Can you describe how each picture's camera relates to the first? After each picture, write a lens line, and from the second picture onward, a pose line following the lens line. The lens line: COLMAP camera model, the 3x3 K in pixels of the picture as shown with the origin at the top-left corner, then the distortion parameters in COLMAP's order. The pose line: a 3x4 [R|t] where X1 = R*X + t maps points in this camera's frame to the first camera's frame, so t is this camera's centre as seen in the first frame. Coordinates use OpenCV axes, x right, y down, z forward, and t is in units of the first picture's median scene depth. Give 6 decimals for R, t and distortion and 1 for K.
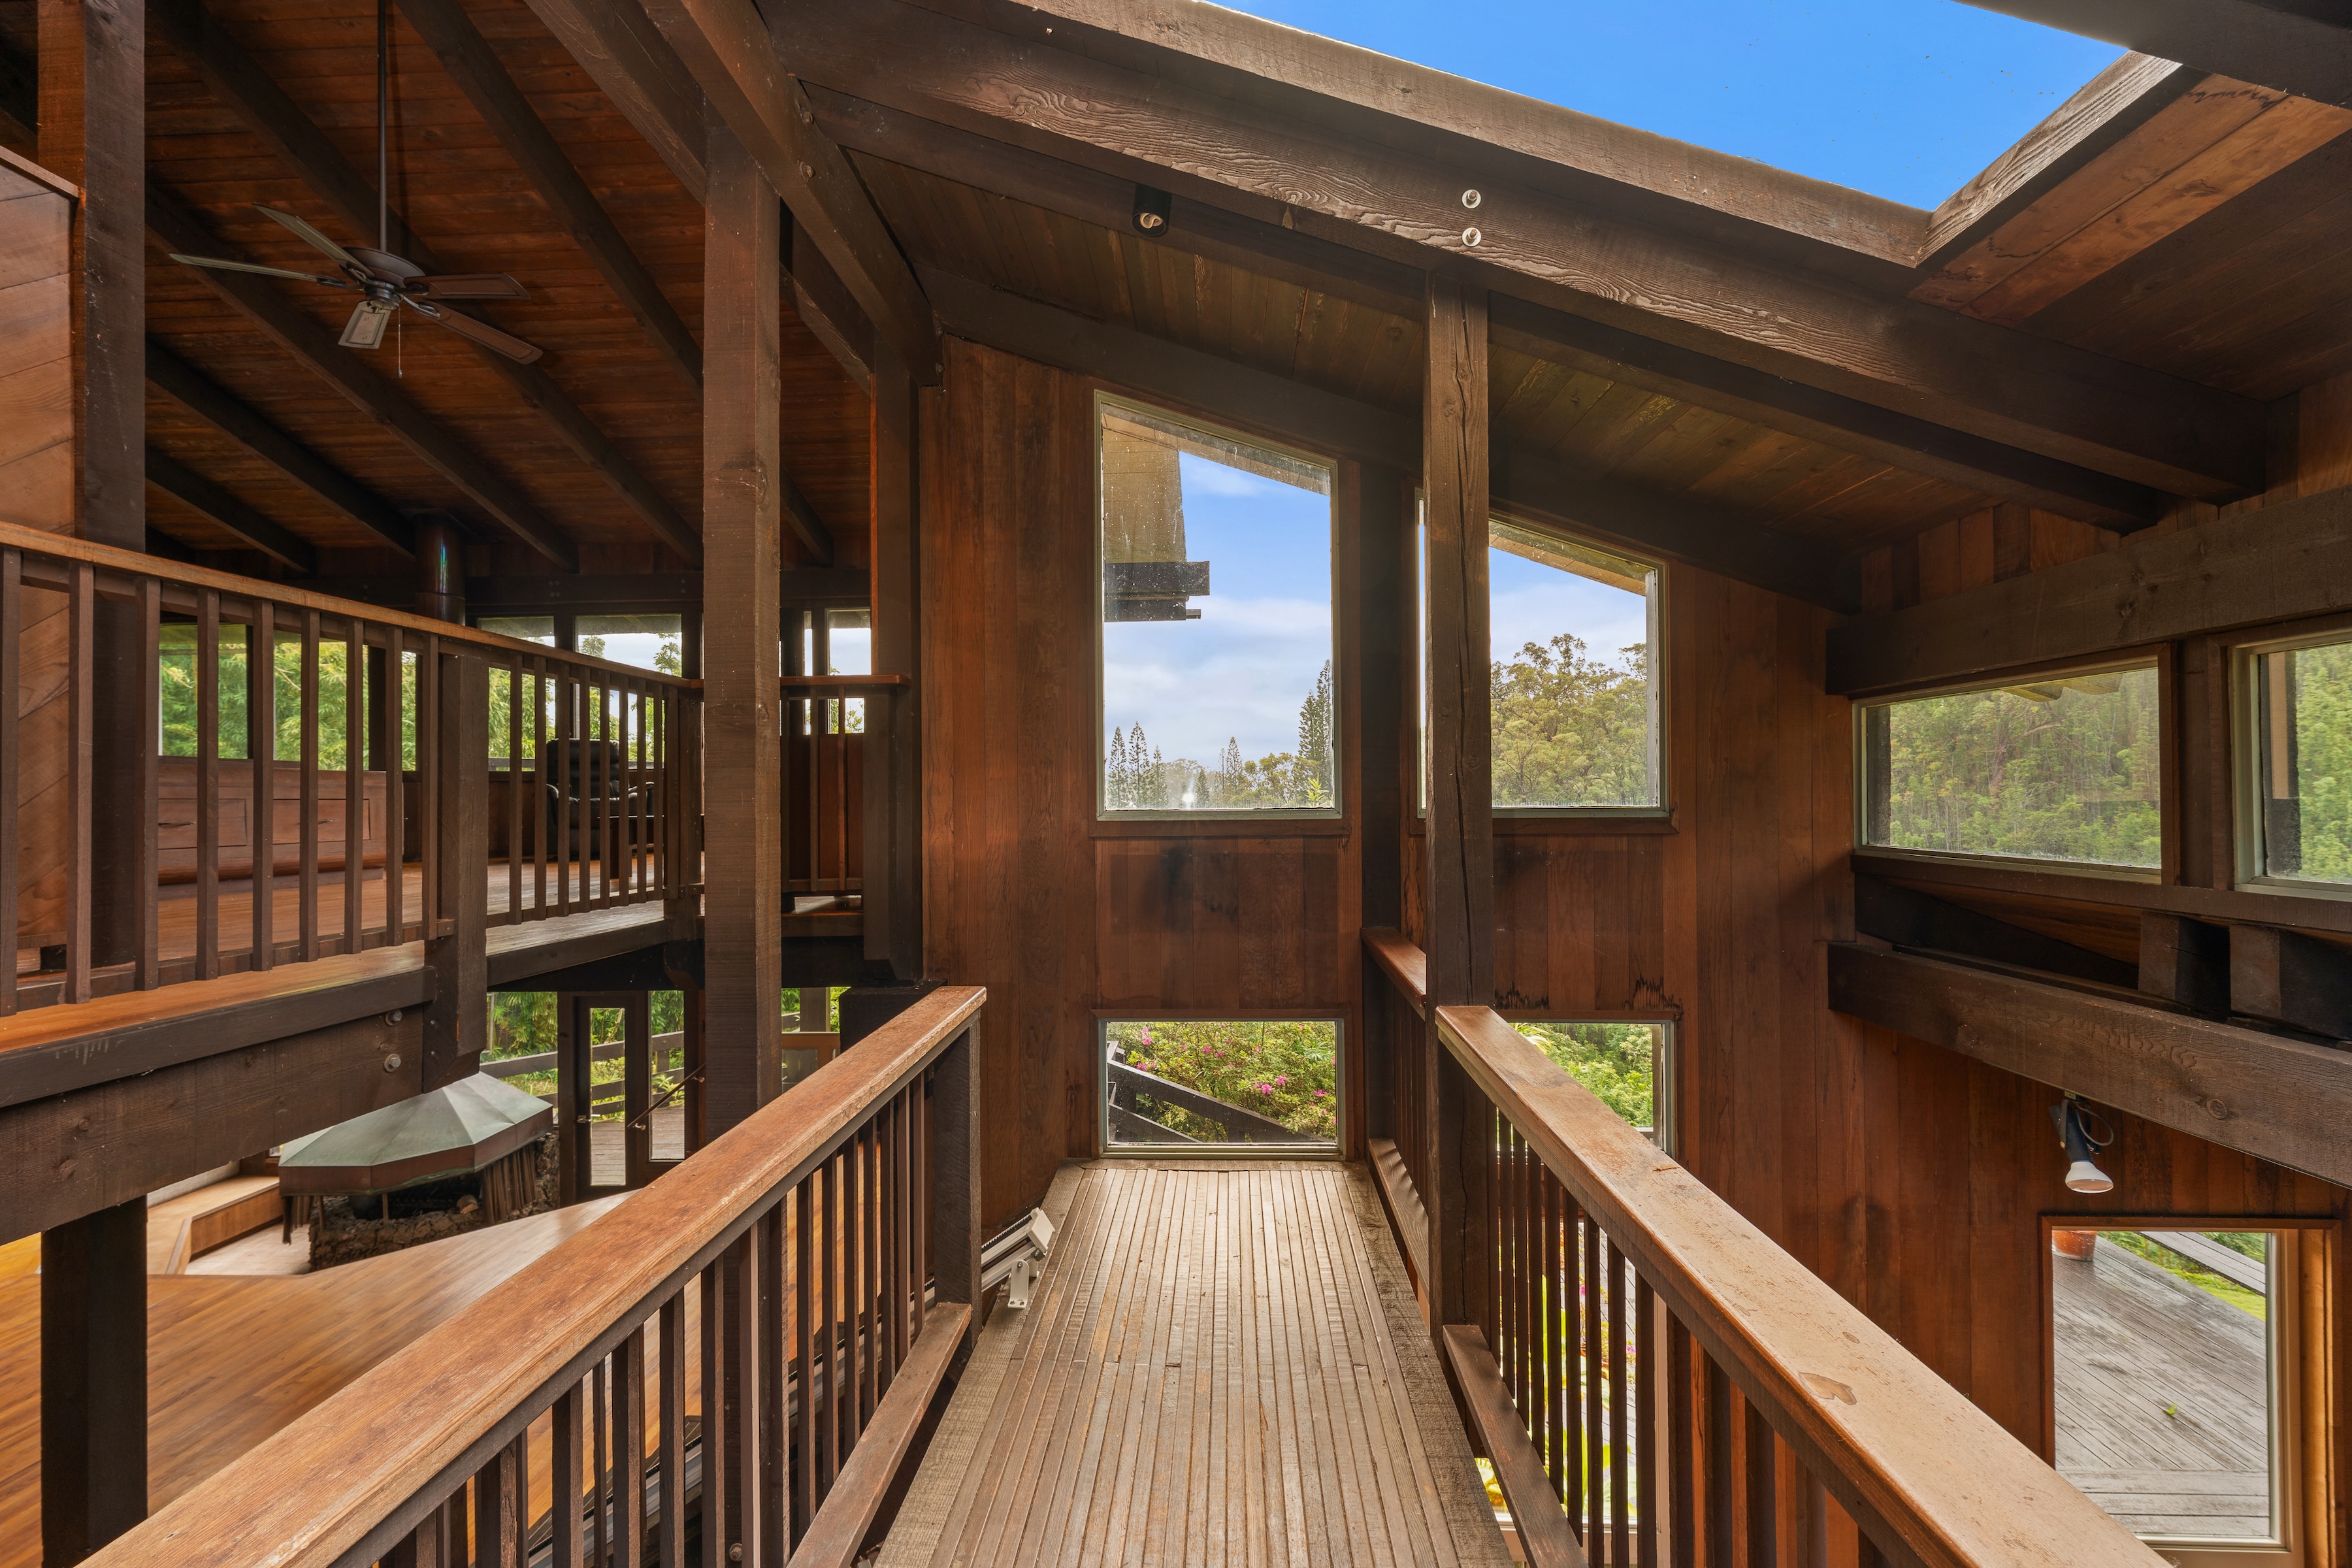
lens RADIAL K [[920.6, 0, 1183.3], [0, 920.6, 786.8], [0, 0, 1]] dist [0.000634, -0.000091]
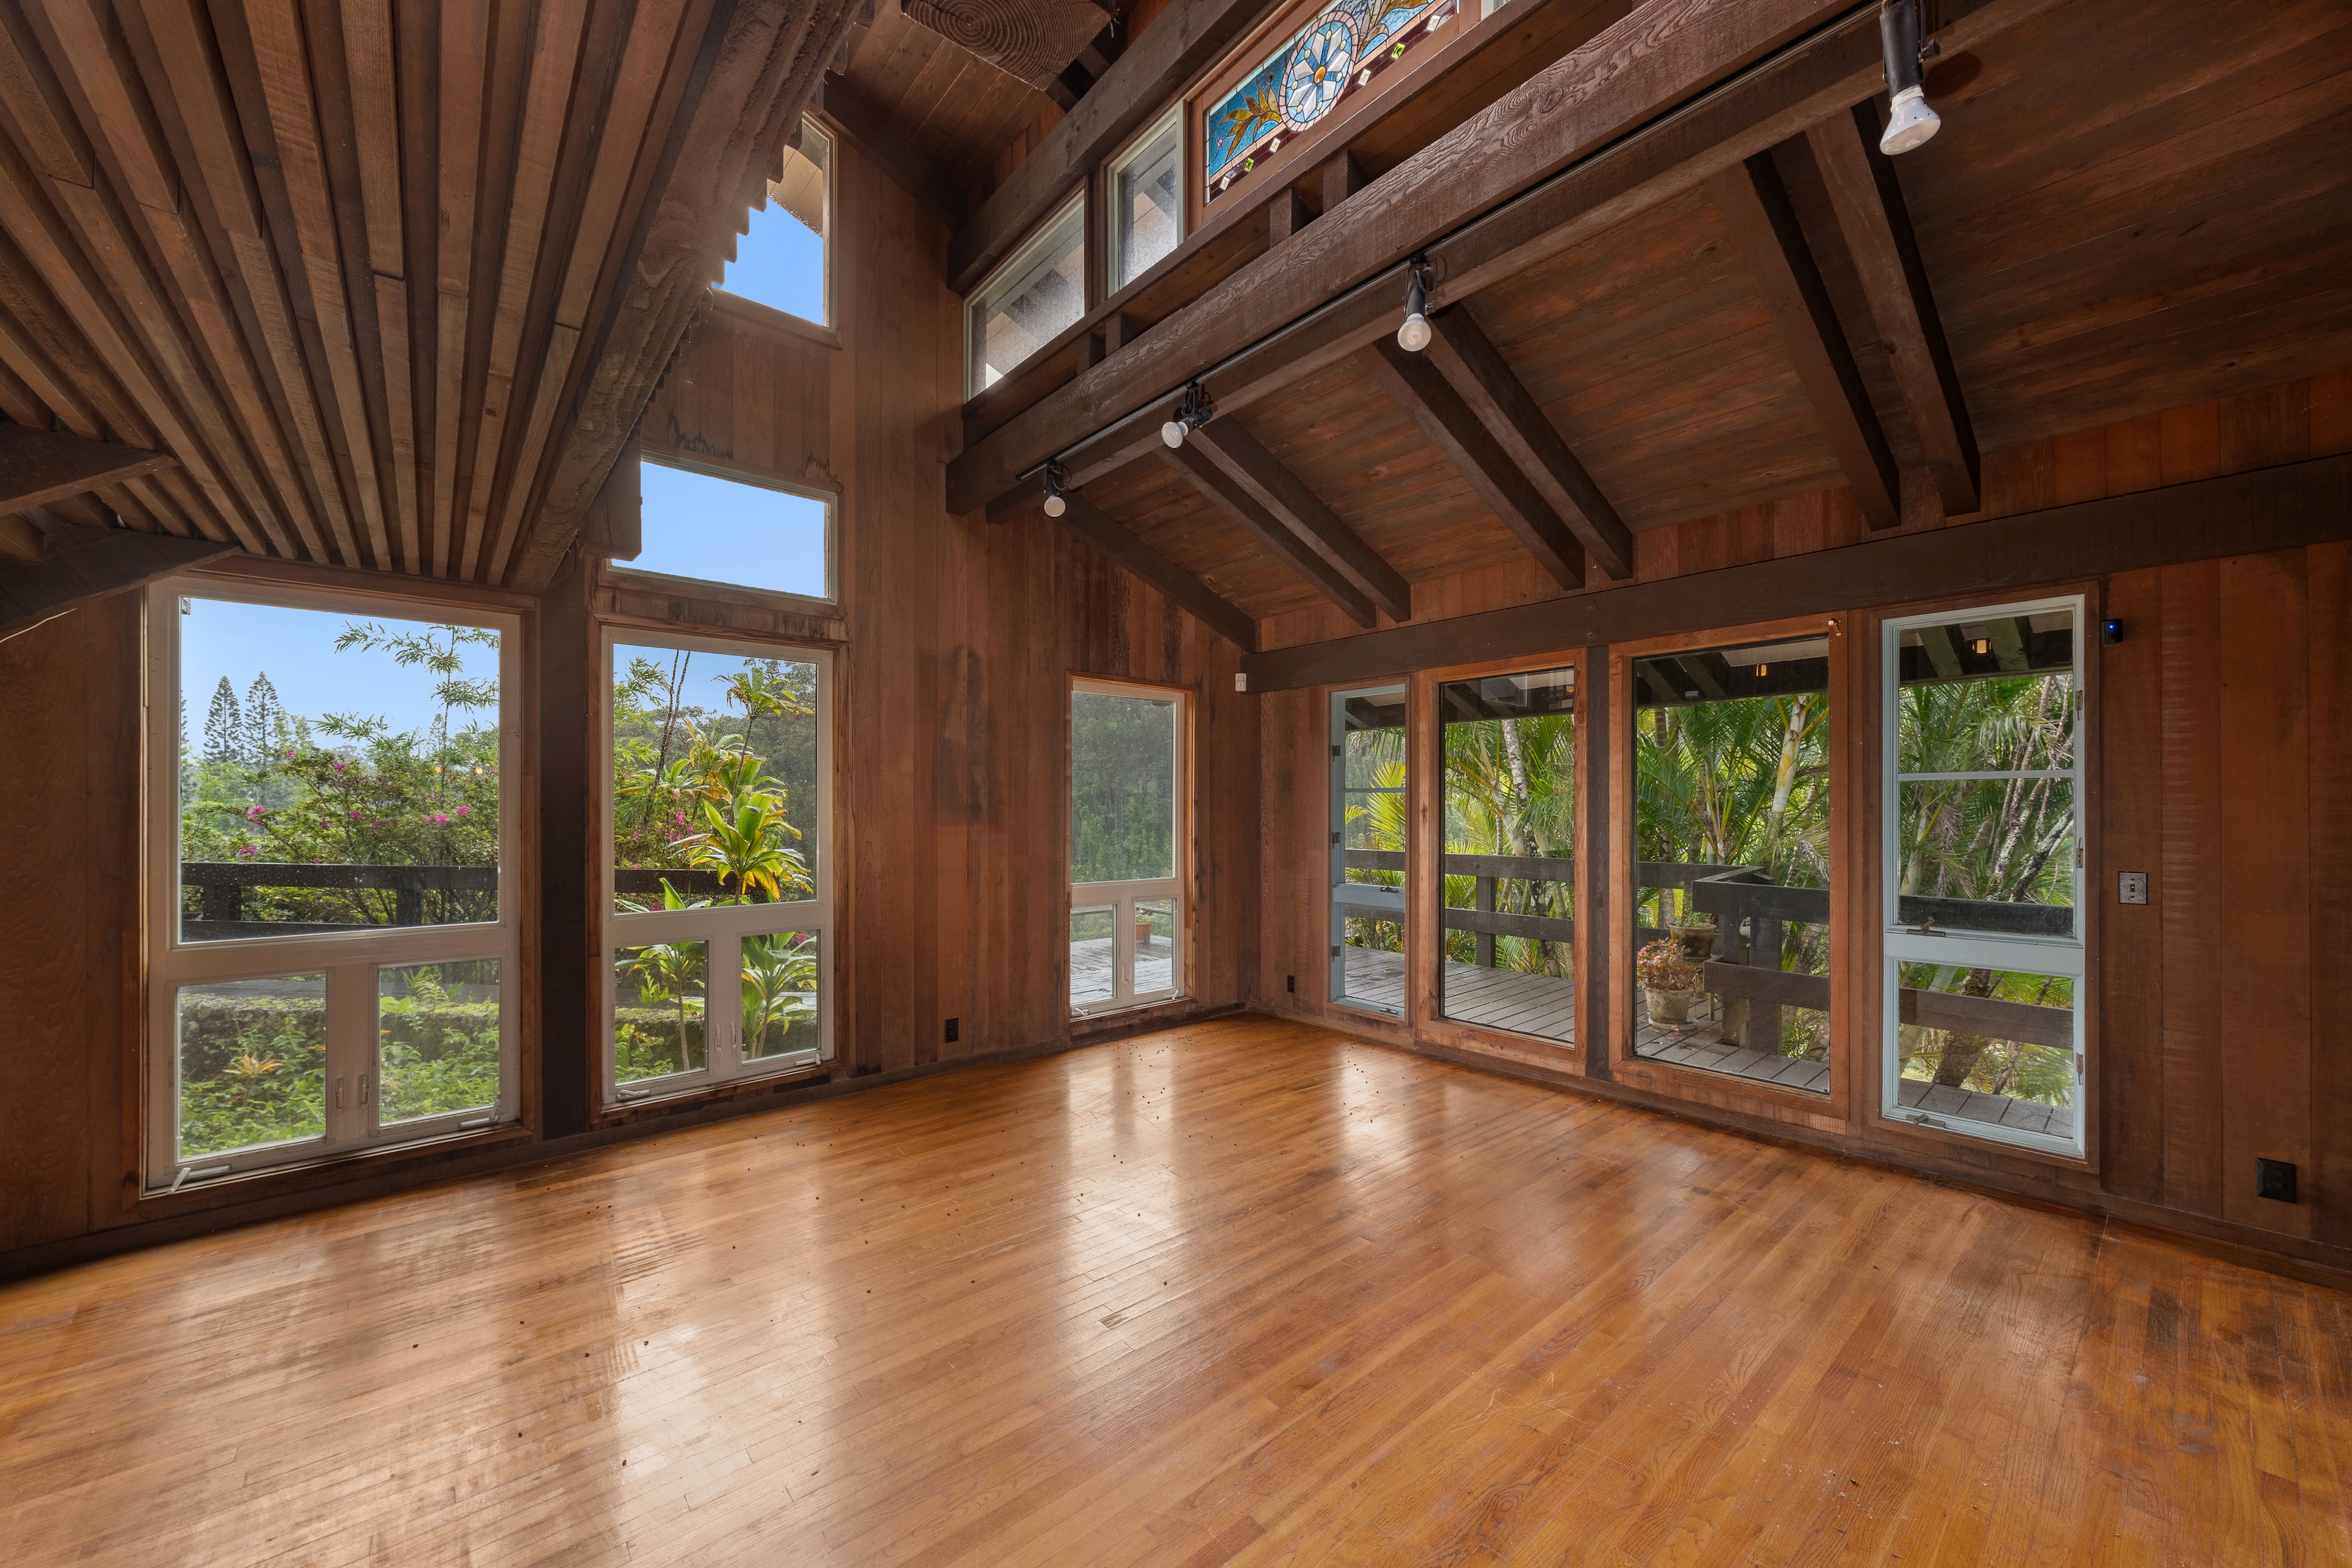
lens RADIAL K [[880.1, 0, 1171.0], [0, 880.1, 794.4], [0, 0, 1]] dist [0.000286, 0.000020]
pose [[0.731167, 0.008802, 0.682141, 0.040698], [-0.010643, 0.999942, -0.001494, 0.670216], [-0.682115, -0.006167, 0.731219, -0.216920]]
